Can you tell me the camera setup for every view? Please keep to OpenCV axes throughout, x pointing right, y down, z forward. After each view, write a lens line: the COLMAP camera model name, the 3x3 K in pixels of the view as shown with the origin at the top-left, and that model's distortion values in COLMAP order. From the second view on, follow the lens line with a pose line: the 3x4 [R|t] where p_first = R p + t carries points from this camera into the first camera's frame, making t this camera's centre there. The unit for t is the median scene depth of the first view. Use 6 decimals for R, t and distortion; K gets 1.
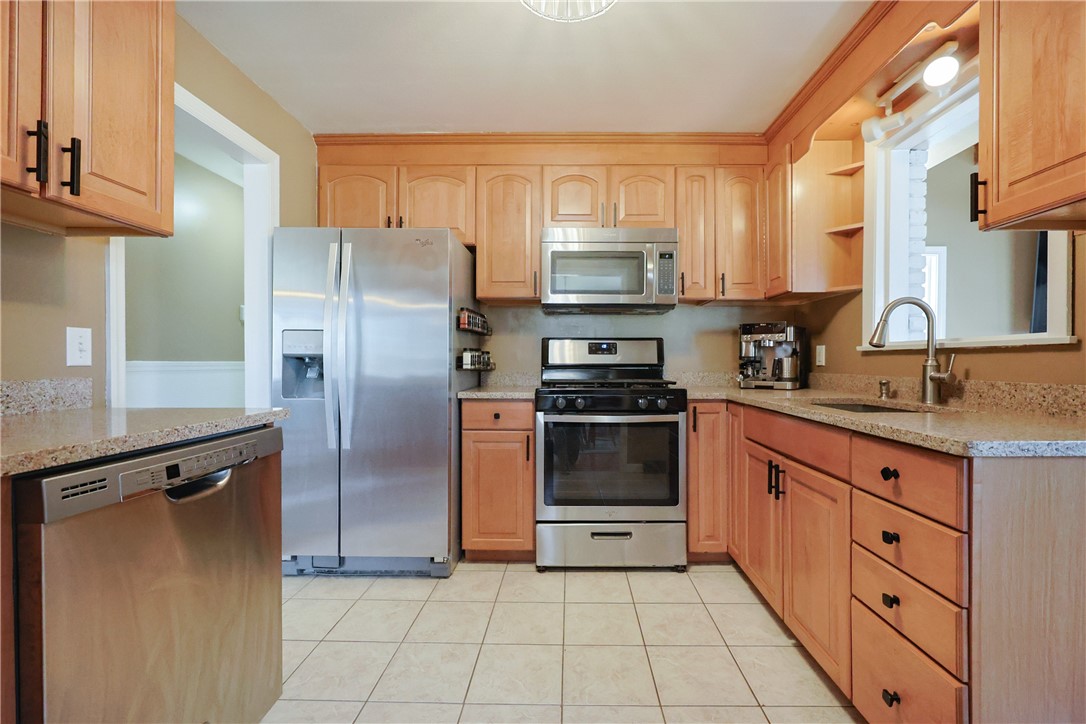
lens RADIAL K [[453.1, 0, 564.2], [0, 453.1, 362.8], [0, 0, 1]] dist [-0.001984, -0.000005]
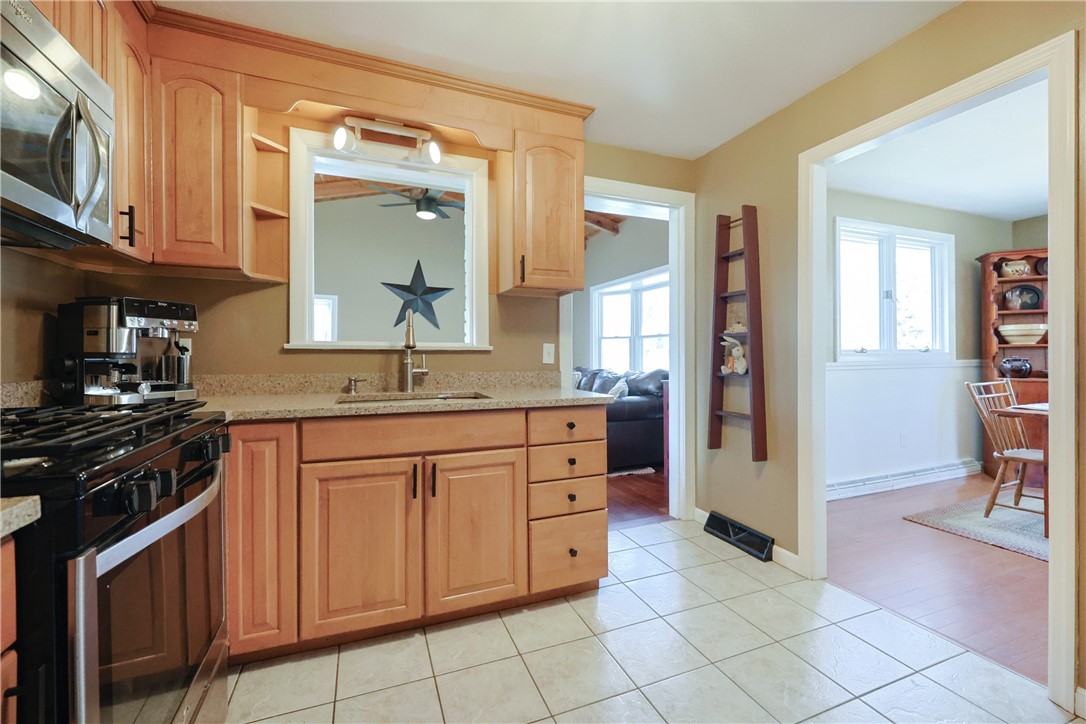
lens RADIAL K [[454.2, 0, 547.5], [0, 454.2, 358.1], [0, 0, 1]] dist [-0.000471, -0.000011]
pose [[-0.389089, -0.006266, 0.921179, -0.388897], [-0.000907, 0.999979, 0.006419, -0.012133], [-0.921200, 0.001662, -0.389086, 0.794247]]
